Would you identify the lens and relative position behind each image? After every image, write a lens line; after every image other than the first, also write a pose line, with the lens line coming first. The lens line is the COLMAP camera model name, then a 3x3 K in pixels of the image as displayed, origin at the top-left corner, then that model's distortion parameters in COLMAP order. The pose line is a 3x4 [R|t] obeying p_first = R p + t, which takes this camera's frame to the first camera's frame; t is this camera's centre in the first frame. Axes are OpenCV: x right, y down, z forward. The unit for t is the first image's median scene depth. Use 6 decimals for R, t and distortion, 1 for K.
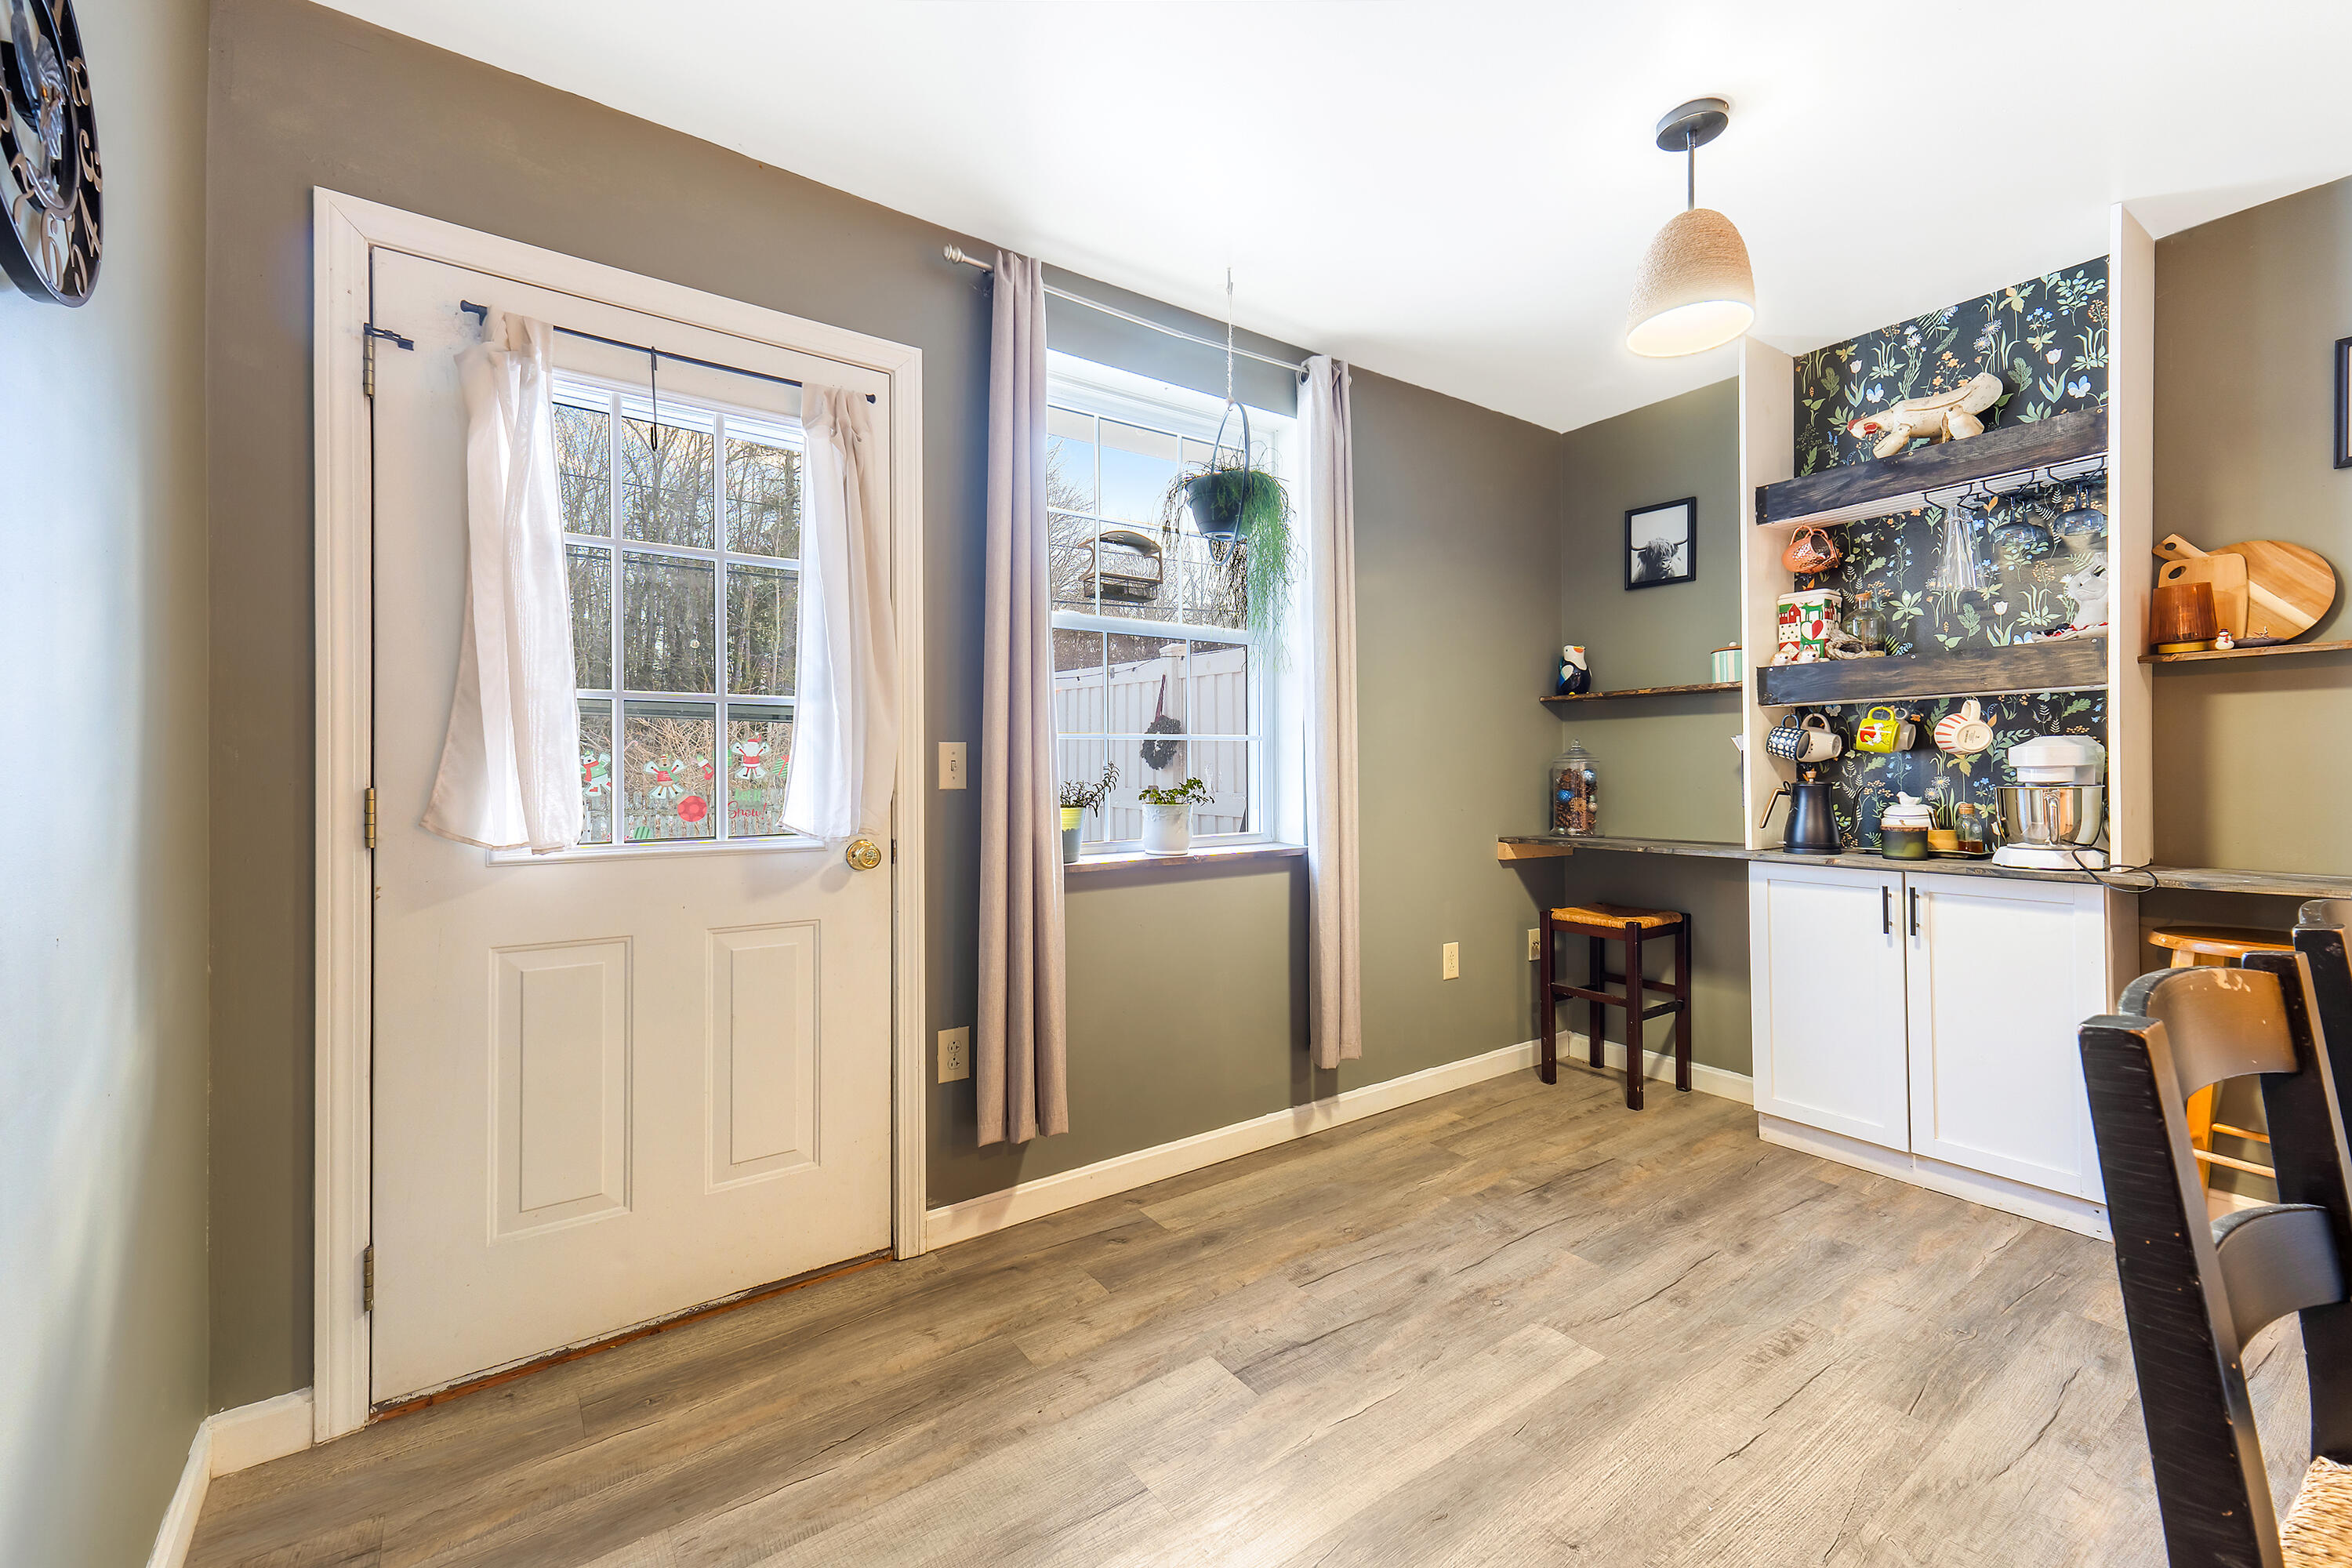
lens RADIAL K [[952.9, 0, 1164.2], [0, 952.9, 765.4], [0, 0, 1]] dist [0.019122, 0.000992]
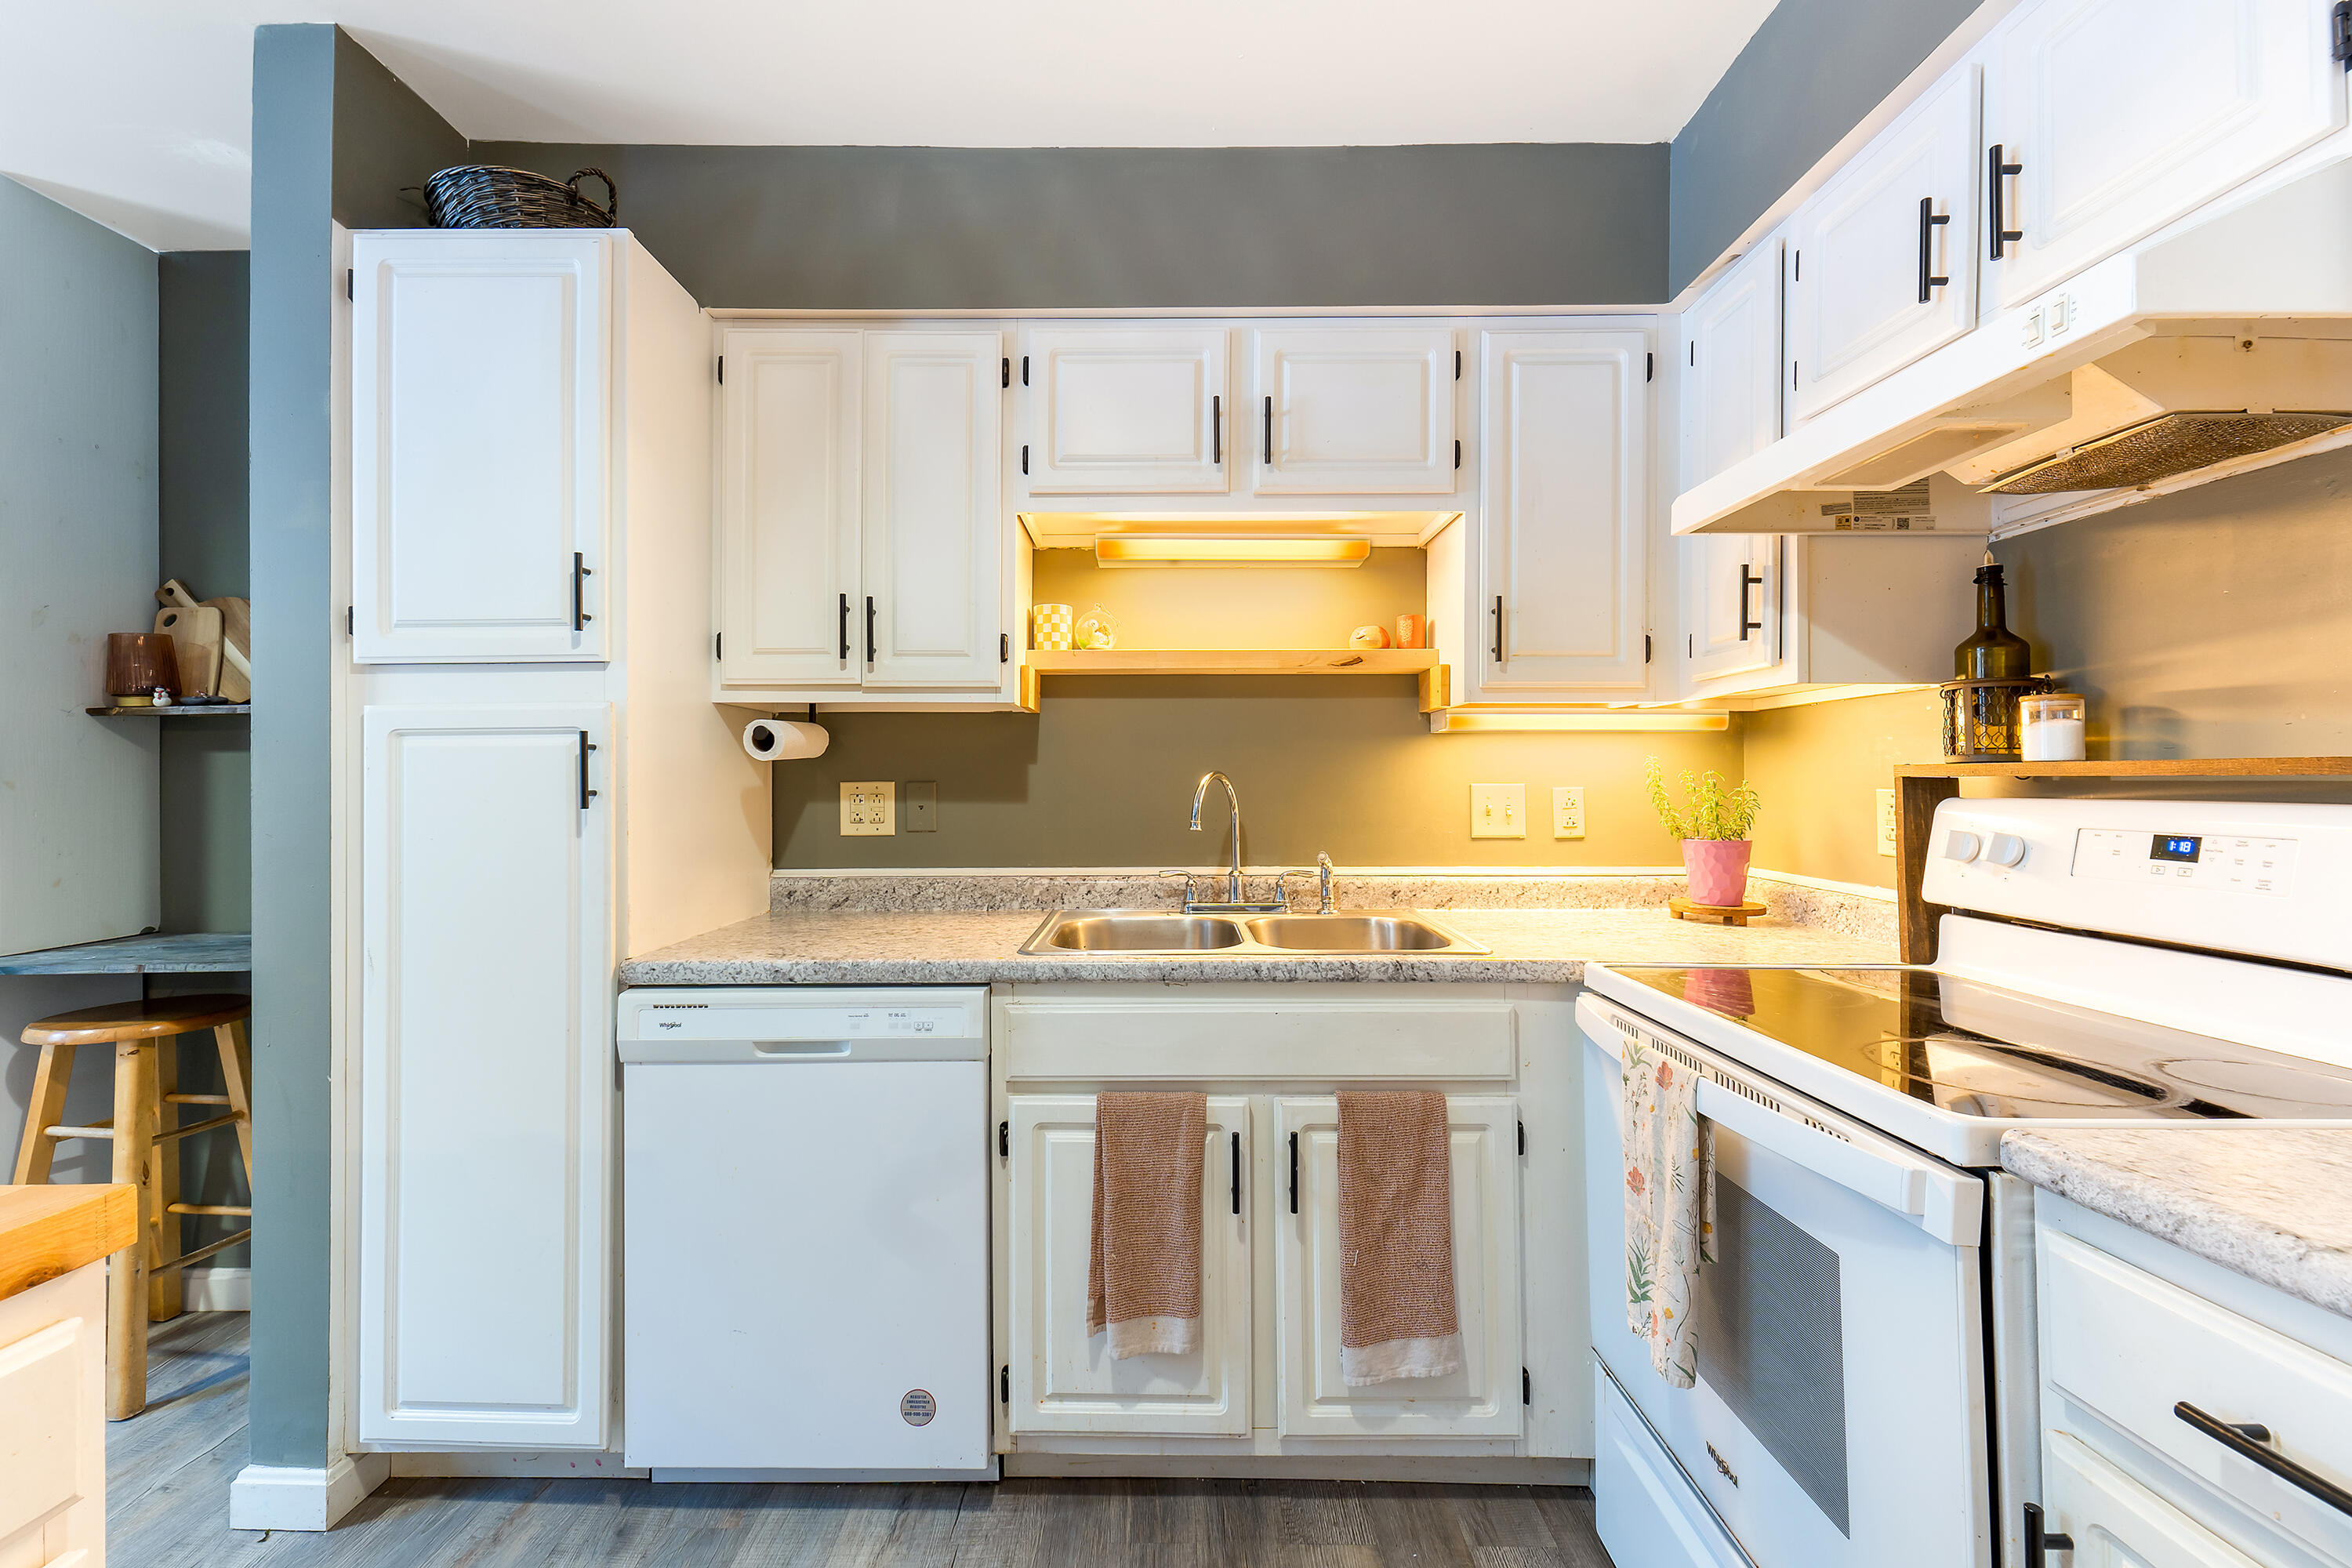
lens RADIAL K [[952.9, 0, 1110.1], [0, 952.9, 764.3], [0, 0, 1]] dist [0.019122, 0.000992]
pose [[0.598011, 0.023881, 0.801132, 0.825603], [-0.012207, 0.999711, -0.020689, -0.043249], [-0.801395, 0.002593, 0.598130, -0.346045]]
